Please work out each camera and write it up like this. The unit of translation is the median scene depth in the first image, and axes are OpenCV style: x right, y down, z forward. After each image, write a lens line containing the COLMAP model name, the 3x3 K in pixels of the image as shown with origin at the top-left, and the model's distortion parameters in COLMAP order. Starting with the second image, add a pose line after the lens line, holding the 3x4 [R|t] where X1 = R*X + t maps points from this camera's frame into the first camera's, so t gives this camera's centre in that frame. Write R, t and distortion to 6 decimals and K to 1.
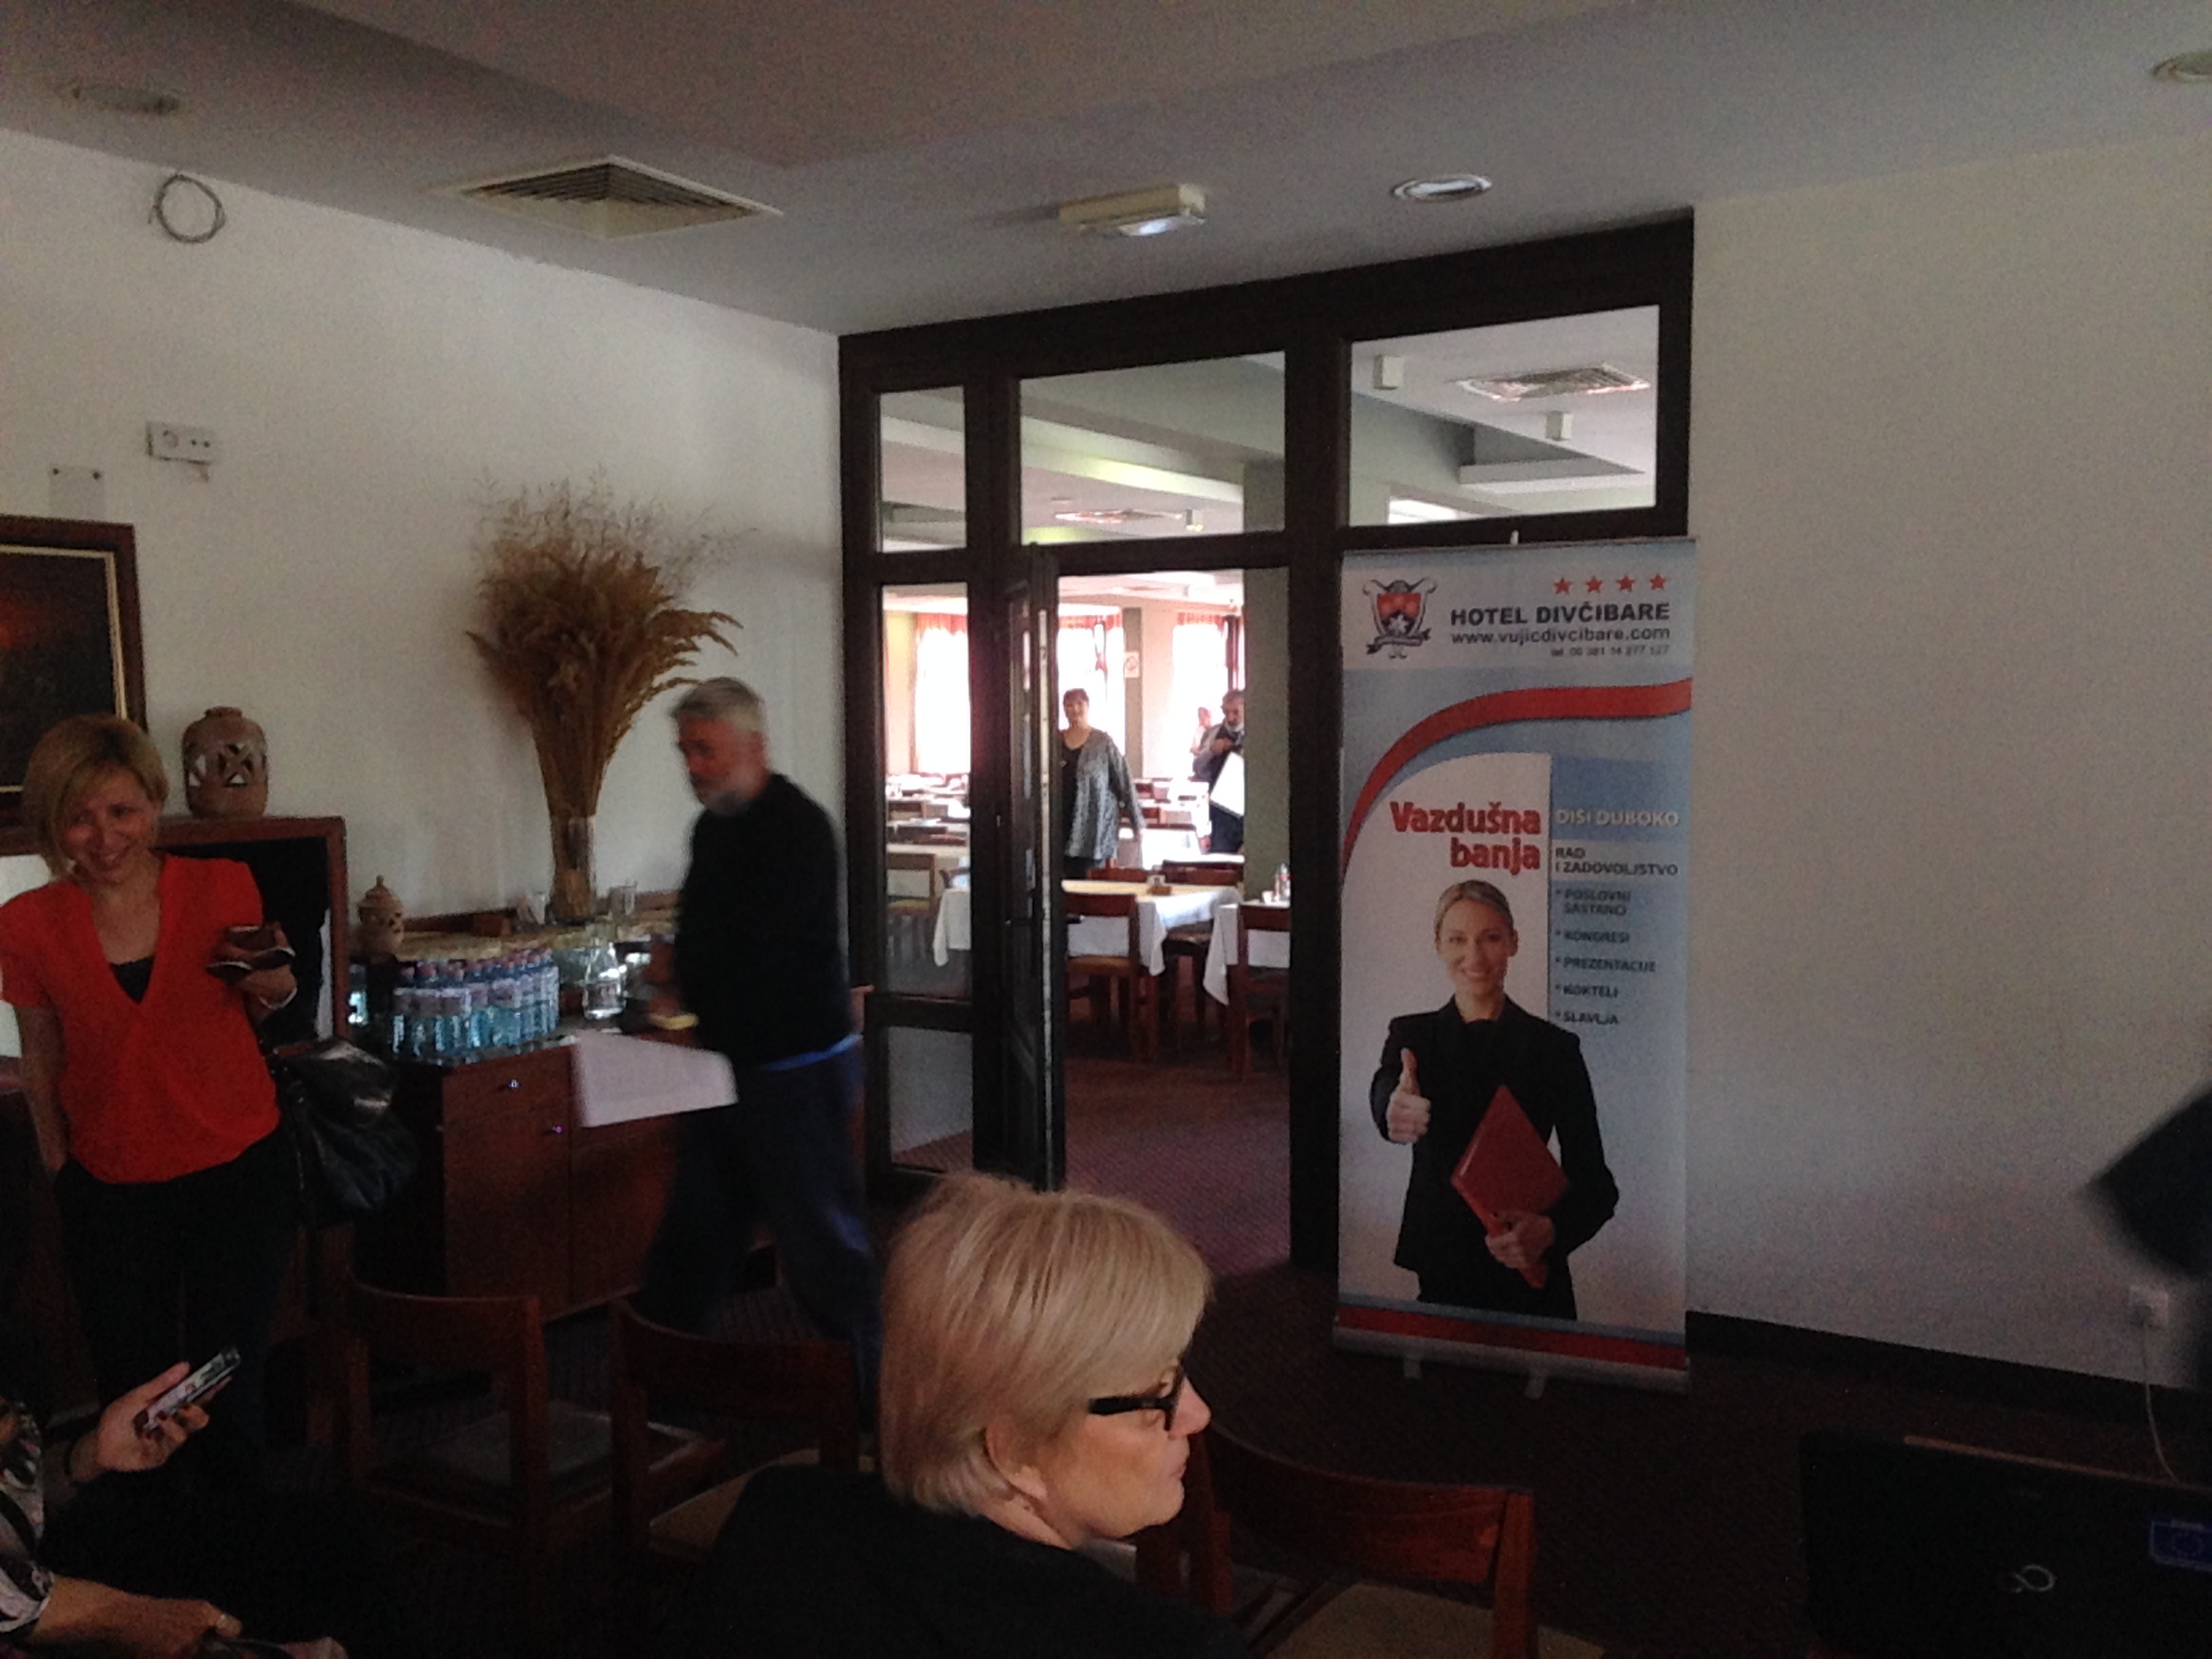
lens RADIAL K [[1957.4, 0, 1107.4], [0, 1957.4, 840.4], [0, 0, 1]] dist [0.186529, -0.253459]
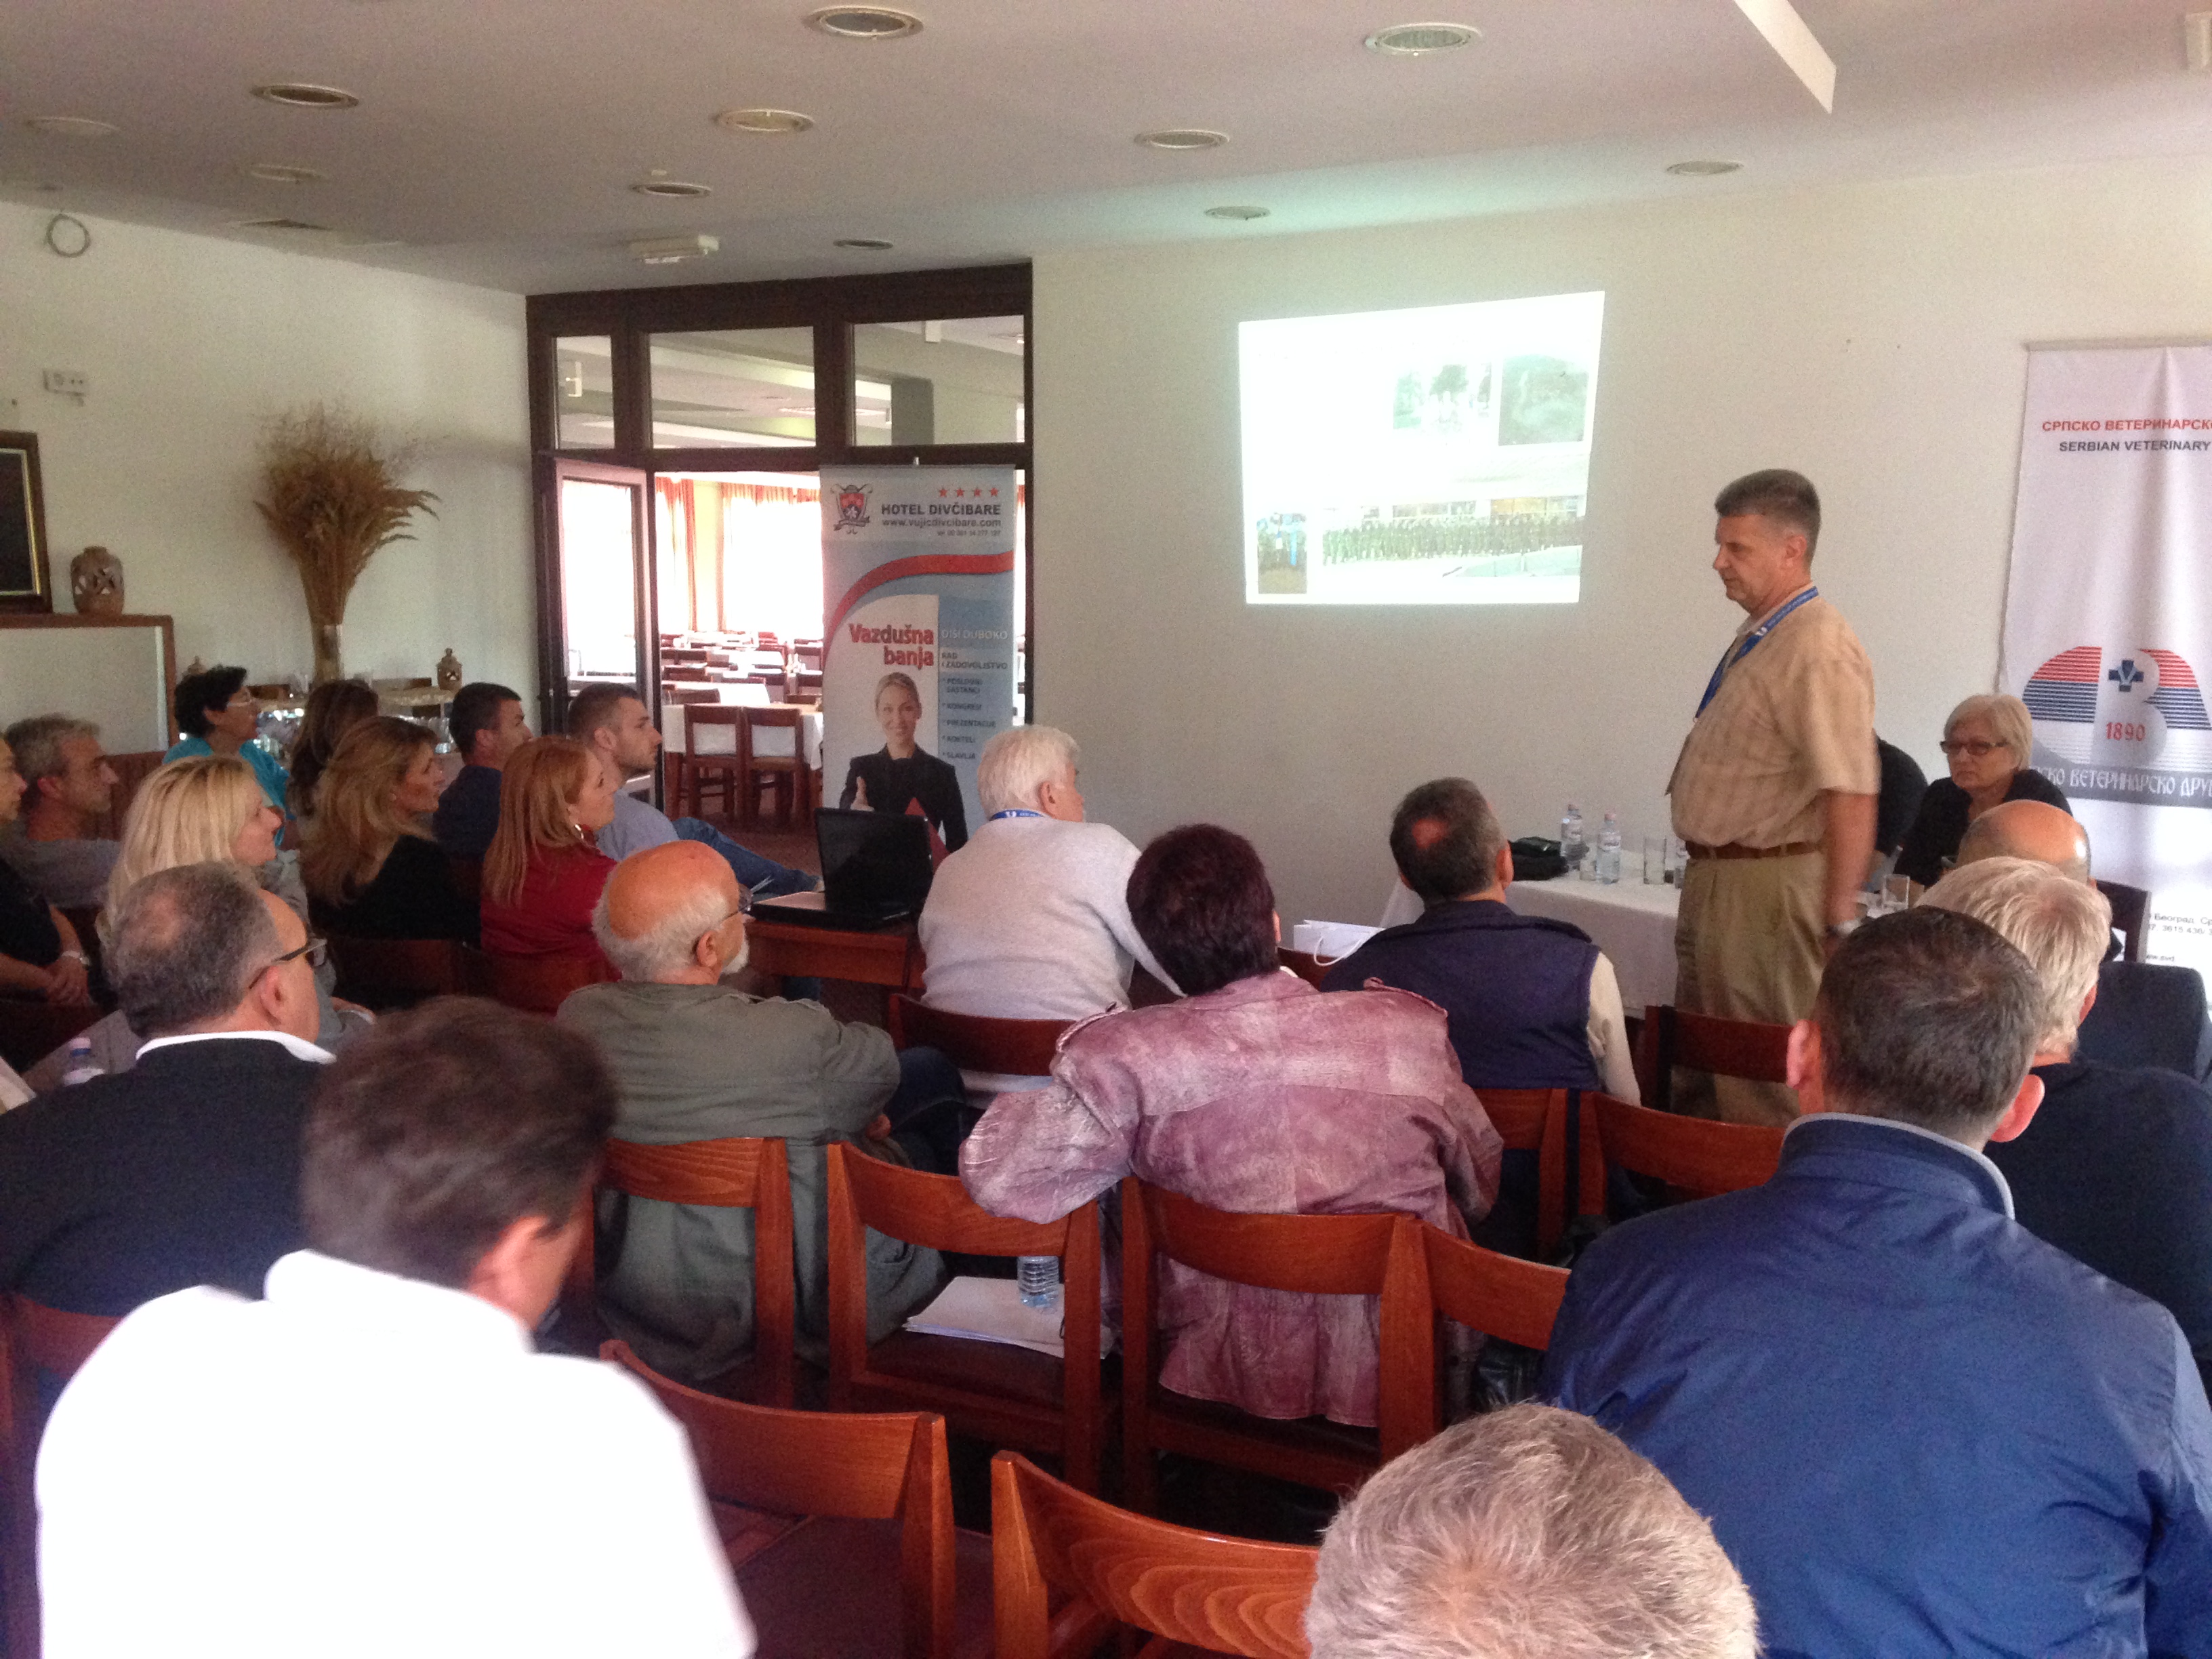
lens RADIAL K [[1959.7, 0, 1106.7], [0, 1959.7, 846.1], [0, 0, 1]] dist [0.156827, -0.203652]
pose [[0.997898, 0.008186, 0.064289, 0.255176], [-0.012484, 0.997692, 0.066745, 0.052582], [-0.063594, -0.067407, 0.995697, -0.643233]]
